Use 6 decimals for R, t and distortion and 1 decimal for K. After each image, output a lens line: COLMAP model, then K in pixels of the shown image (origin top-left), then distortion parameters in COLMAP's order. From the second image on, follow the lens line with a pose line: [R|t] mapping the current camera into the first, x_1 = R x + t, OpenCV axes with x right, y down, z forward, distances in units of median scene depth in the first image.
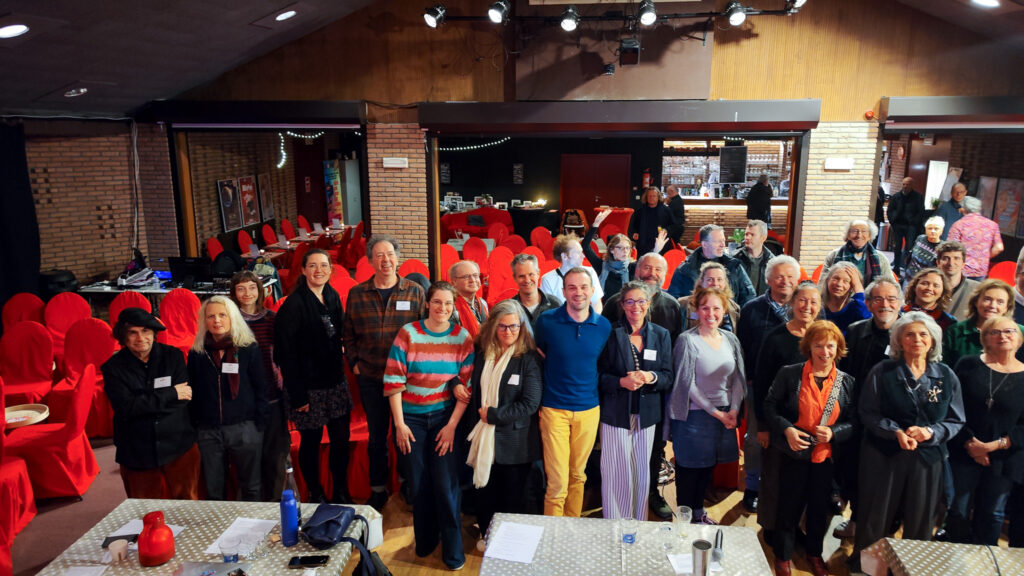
lens RADIAL K [[699.7, 0, 519.8], [0, 699.7, 289.6], [0, 0, 1]] dist [0.040182, -0.023861]
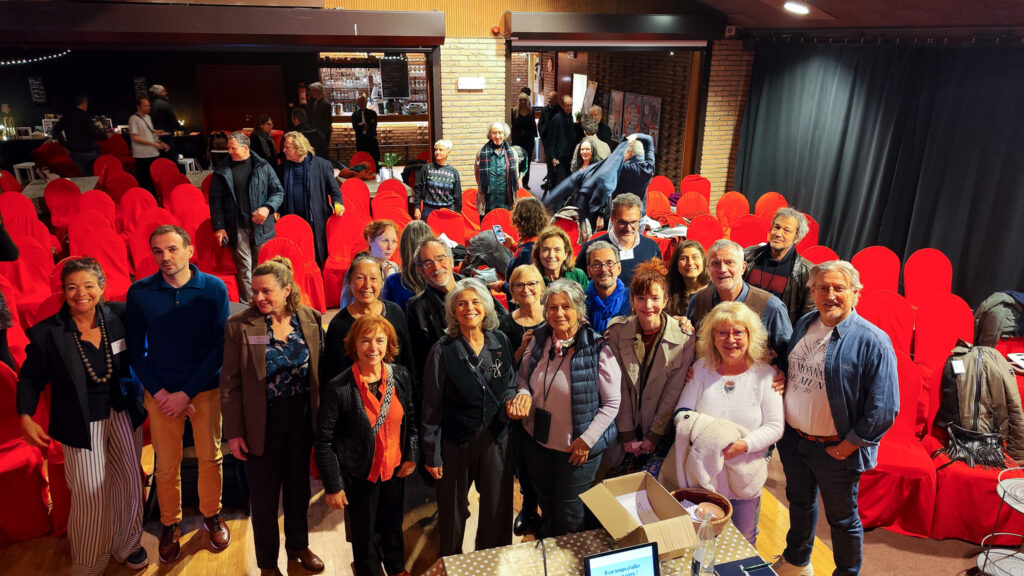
lens RADIAL K [[699.7, 0, 518.0], [0, 699.7, 281.0], [0, 0, 1]] dist [0.040182, -0.023861]
pose [[0.916264, -0.121216, 0.381795, 0.117493], [0.076794, 0.988592, 0.129569, -0.032705], [-0.393146, -0.089400, 0.915120, 0.086471]]
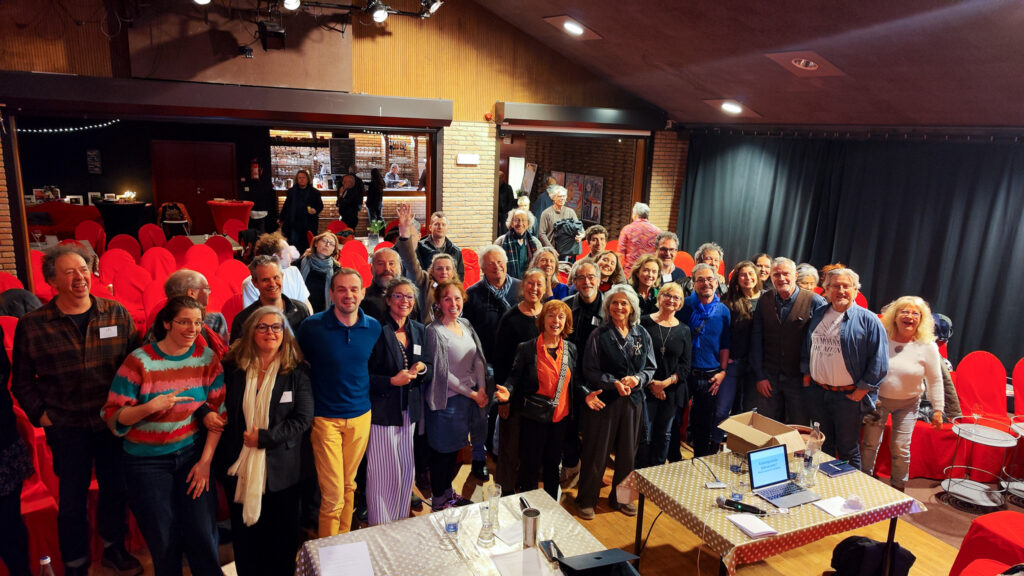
lens RADIAL K [[699.7, 0, 512.3], [0, 699.7, 292.5], [0, 0, 1]] dist [0.040182, -0.023861]
pose [[0.838404, -0.088515, 0.537814, -0.105700], [0.078796, 0.996043, 0.041095, -0.008391], [-0.539324, 0.007923, 0.842061, 0.030447]]
